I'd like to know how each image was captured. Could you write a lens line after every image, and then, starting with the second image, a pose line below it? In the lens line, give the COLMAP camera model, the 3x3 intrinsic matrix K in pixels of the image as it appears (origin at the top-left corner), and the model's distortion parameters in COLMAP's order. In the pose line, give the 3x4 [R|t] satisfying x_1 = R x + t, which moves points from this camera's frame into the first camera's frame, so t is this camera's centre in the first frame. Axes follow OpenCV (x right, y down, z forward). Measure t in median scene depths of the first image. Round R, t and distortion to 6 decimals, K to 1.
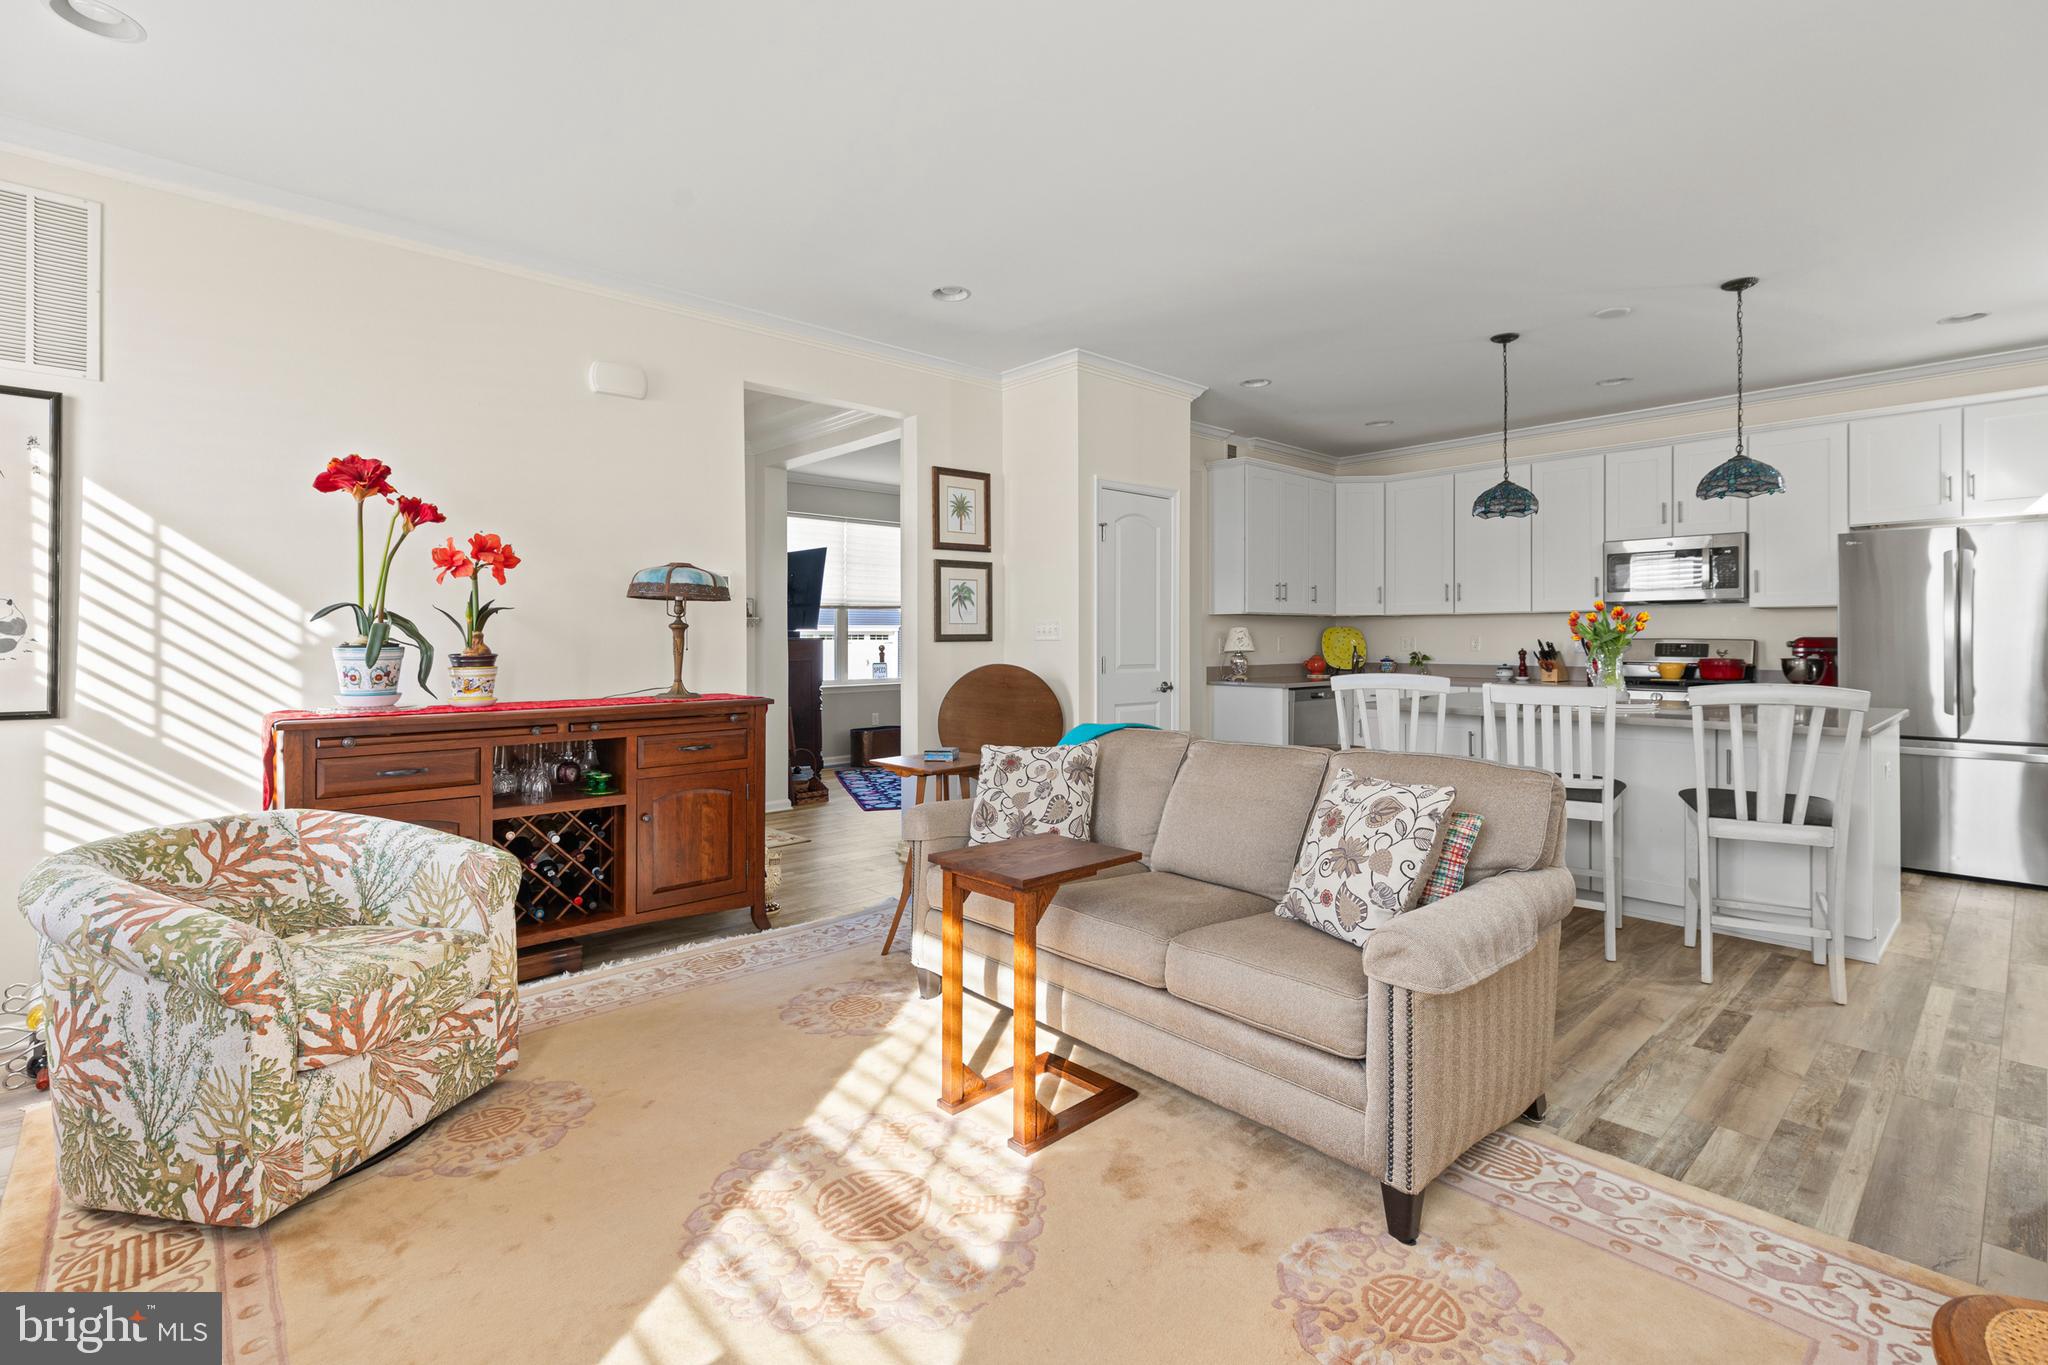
lens RADIAL K [[925.2, 0, 1028.3], [0, 925.2, 626.6], [0, 0, 1]] dist [0.001968, 0.000093]
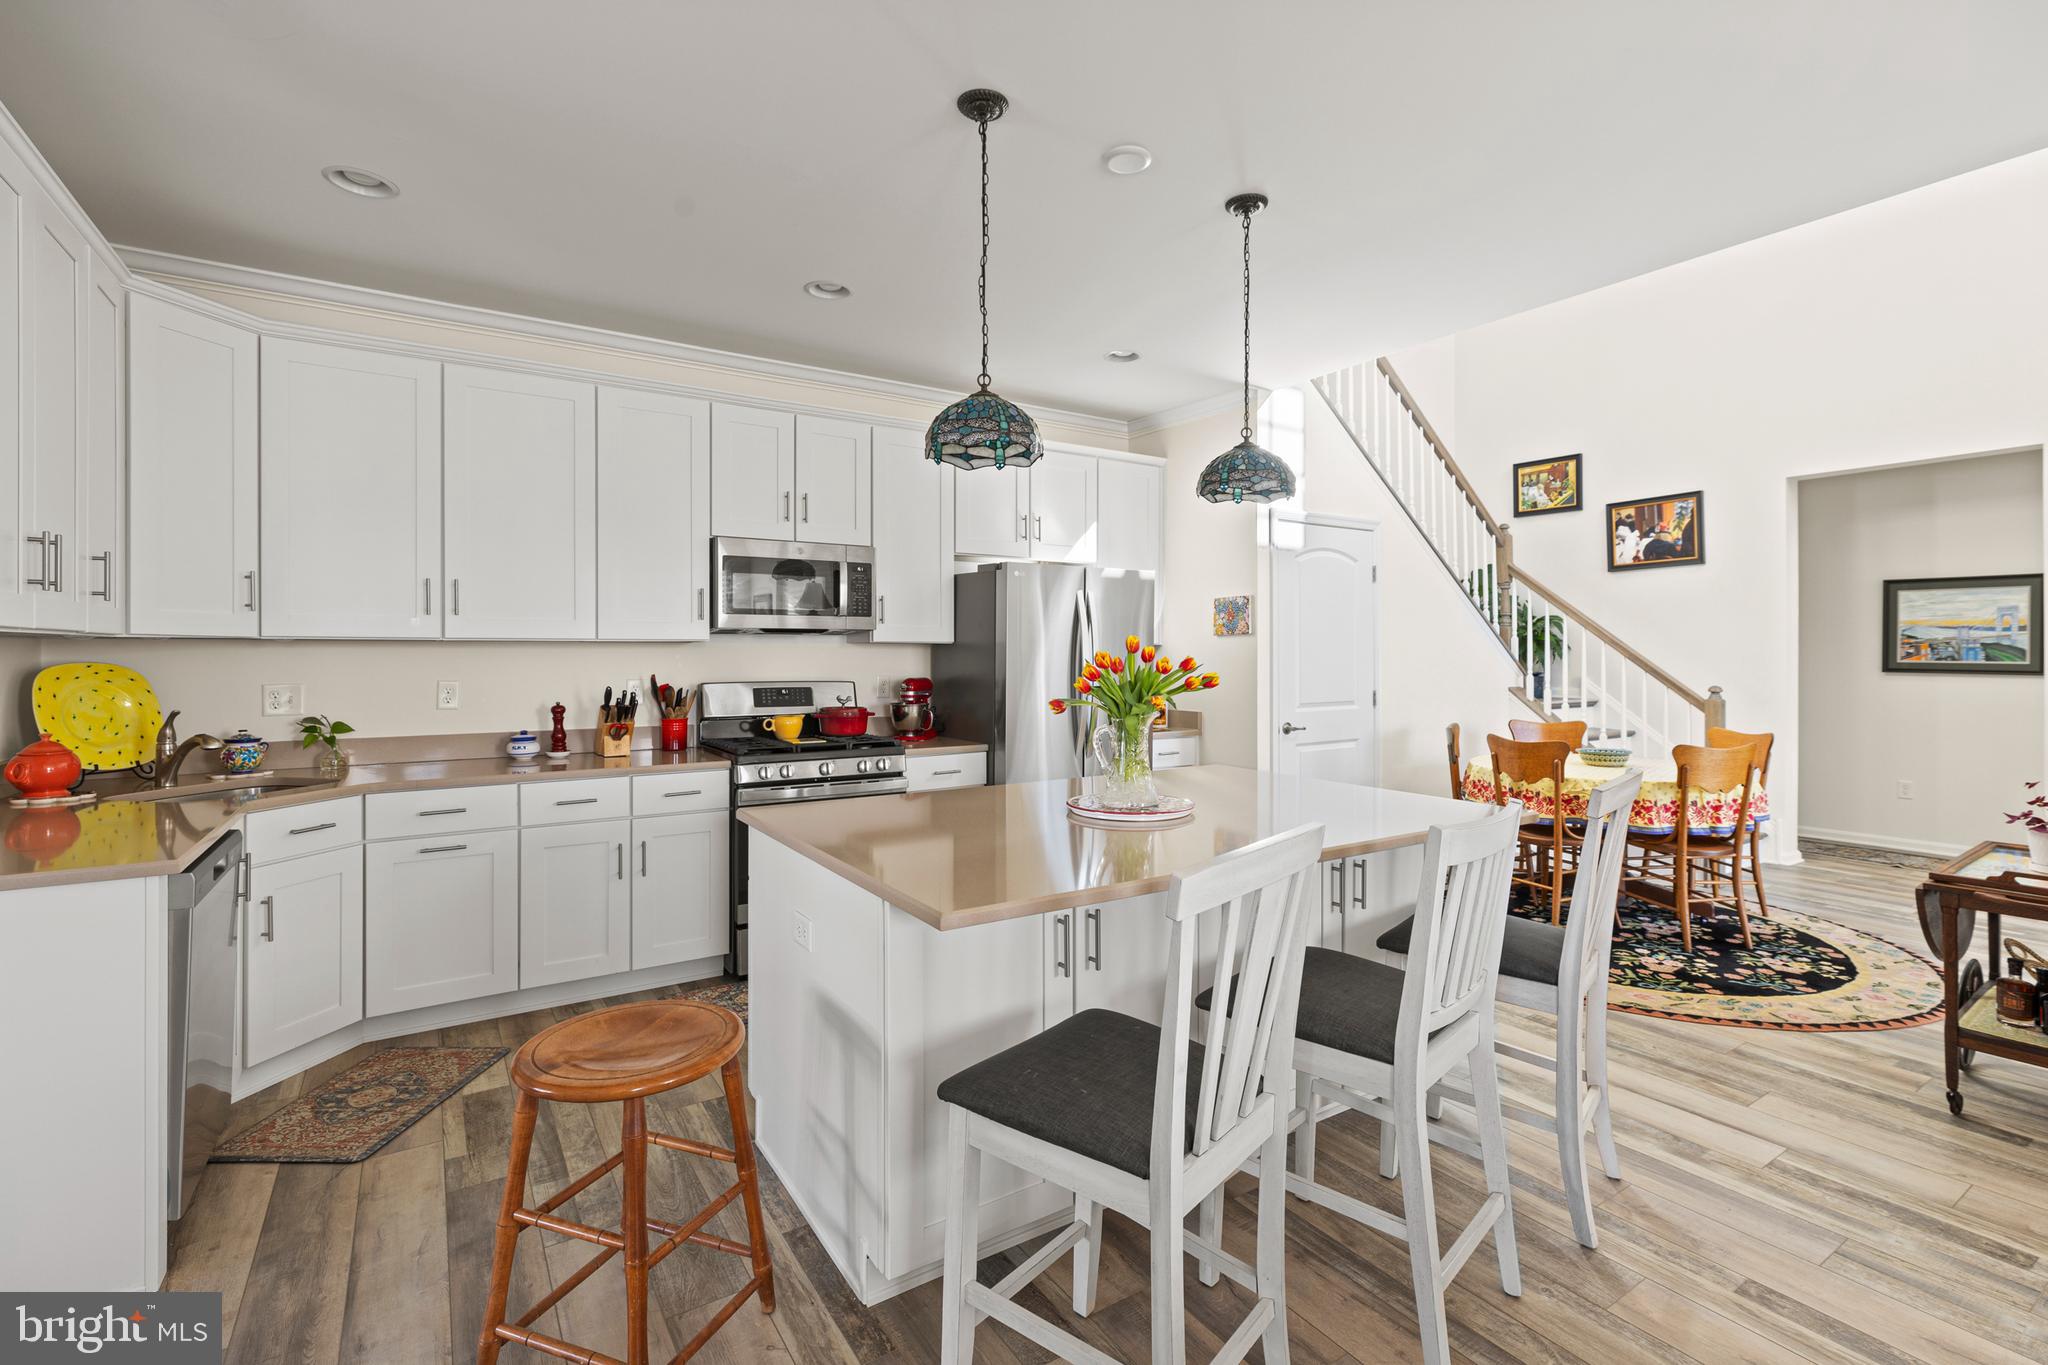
lens RADIAL K [[902.9, 0, 1020.2], [0, 902.9, 649.9], [0, 0, 1]] dist [0.000376, -0.000011]
pose [[0.169245, 0.005124, 0.985561, 0.046269], [-0.013077, 0.999910, -0.002953, -0.018407], [-0.985487, -0.012388, 0.169297, 1.046098]]
